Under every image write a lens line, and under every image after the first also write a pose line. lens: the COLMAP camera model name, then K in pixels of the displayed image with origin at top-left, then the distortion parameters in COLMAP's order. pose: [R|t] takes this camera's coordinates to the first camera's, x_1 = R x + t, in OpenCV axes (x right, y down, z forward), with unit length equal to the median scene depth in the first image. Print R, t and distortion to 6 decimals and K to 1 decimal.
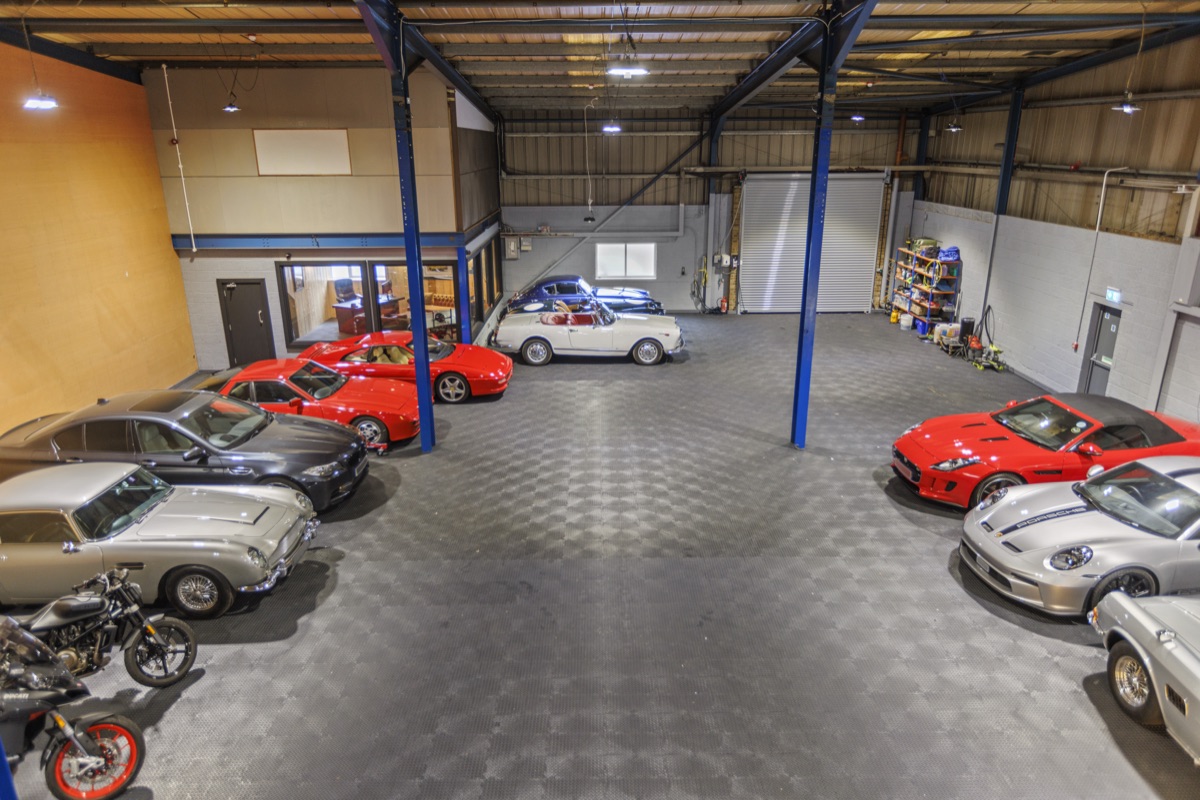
lens RADIAL K [[765.6, 0, 602.4], [0, 765.6, 398.0], [0, 0, 1]] dist [0.002529, -0.002171]
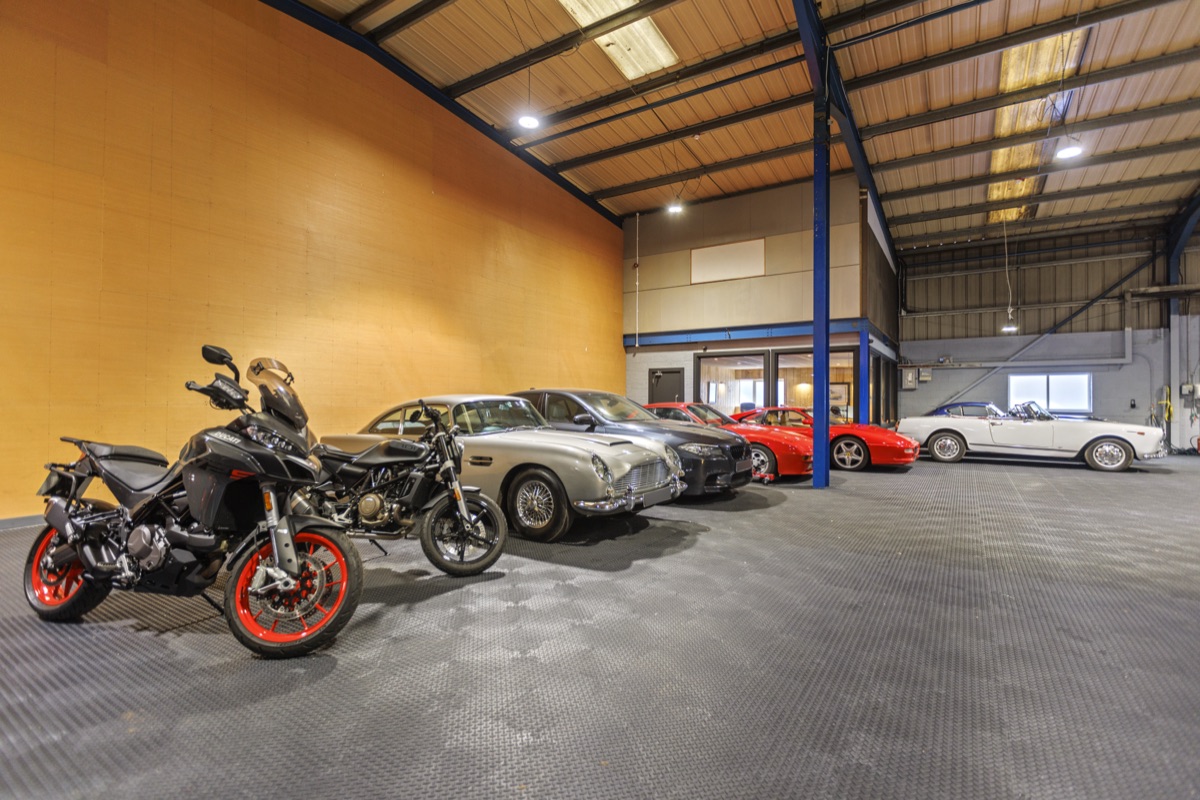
lens RADIAL K [[554.4, 0, 596.8], [0, 554.4, 396.7], [0, 0, 1]] dist [-0.003760, -0.001035]
pose [[0.827924, 0.003443, -0.560830, -0.060920], [-0.182646, 0.947123, -0.263816, 0.133651], [0.530267, 0.320853, 0.784774, 0.240406]]
